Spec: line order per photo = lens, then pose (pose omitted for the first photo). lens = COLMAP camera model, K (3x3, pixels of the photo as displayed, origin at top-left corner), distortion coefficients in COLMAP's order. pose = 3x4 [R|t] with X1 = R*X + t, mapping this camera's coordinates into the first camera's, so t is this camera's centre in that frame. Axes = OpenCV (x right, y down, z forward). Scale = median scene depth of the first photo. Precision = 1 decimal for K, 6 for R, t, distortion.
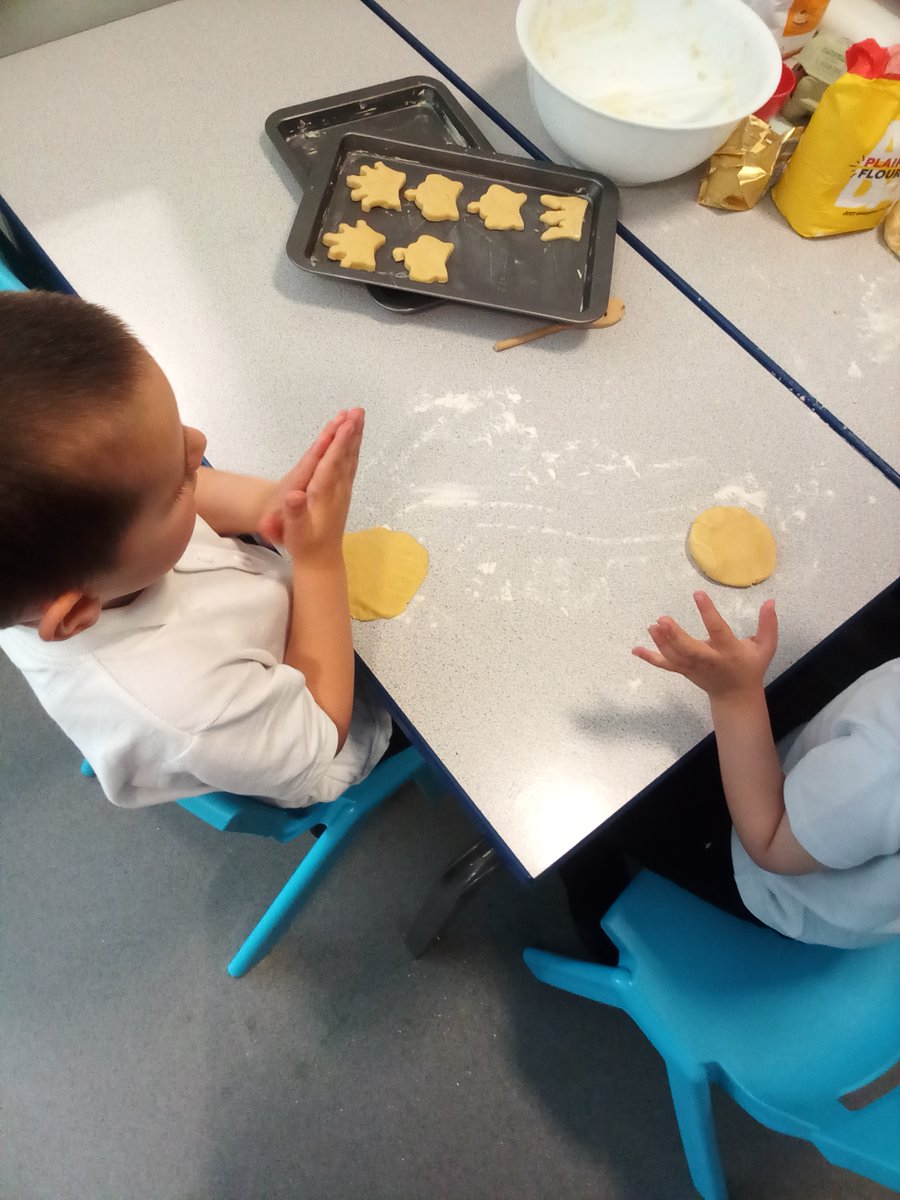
lens RADIAL K [[906.8, 0, 456.8], [0, 906.8, 594.3], [0, 0, 1]] dist [-0.014096, 0.020211]
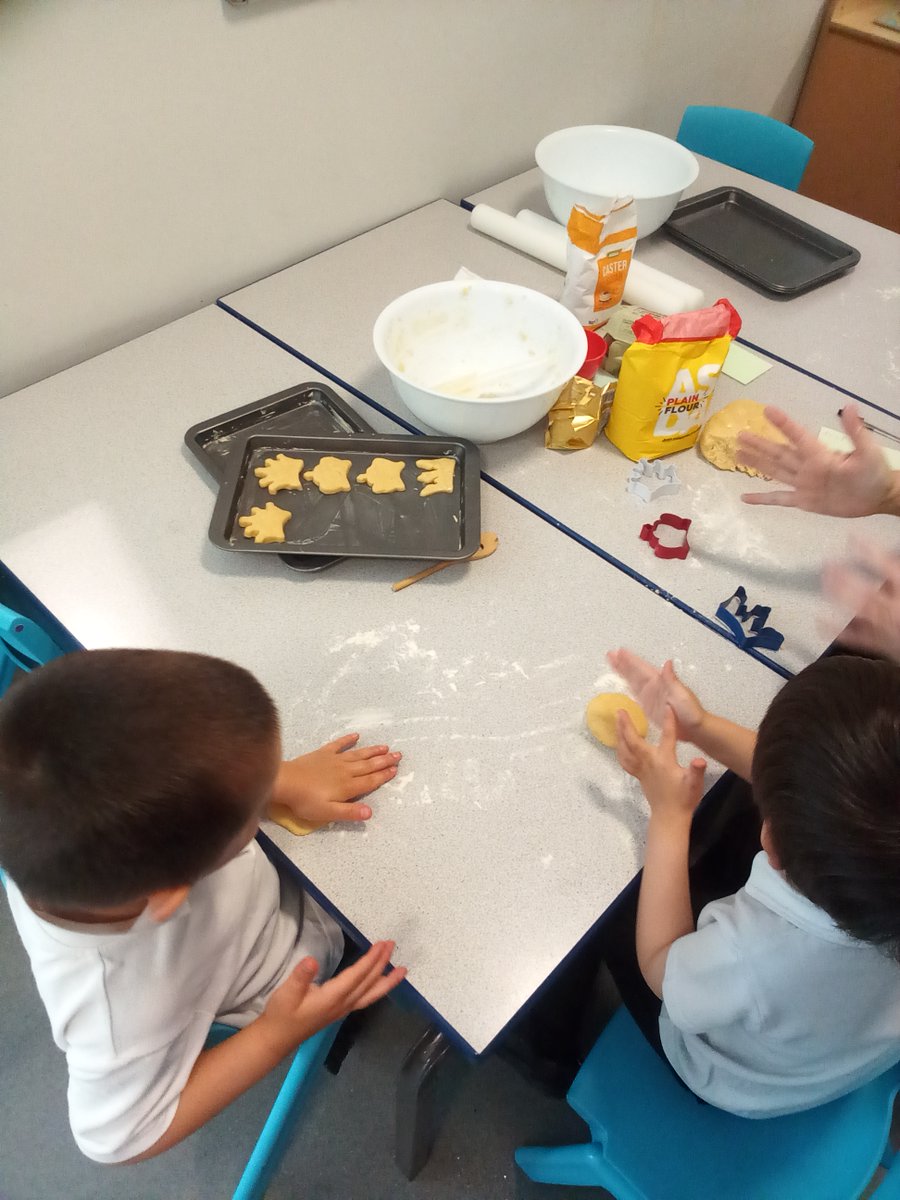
lens RADIAL K [[906.8, 0, 446.6], [0, 906.8, 603.7], [0, 0, 1]] dist [-0.014096, 0.020211]
pose [[0.988601, -0.146444, 0.034968, 0.066462], [0.150556, 0.963350, -0.222011, 0.019146], [-0.001174, 0.224745, 0.974417, -0.146012]]
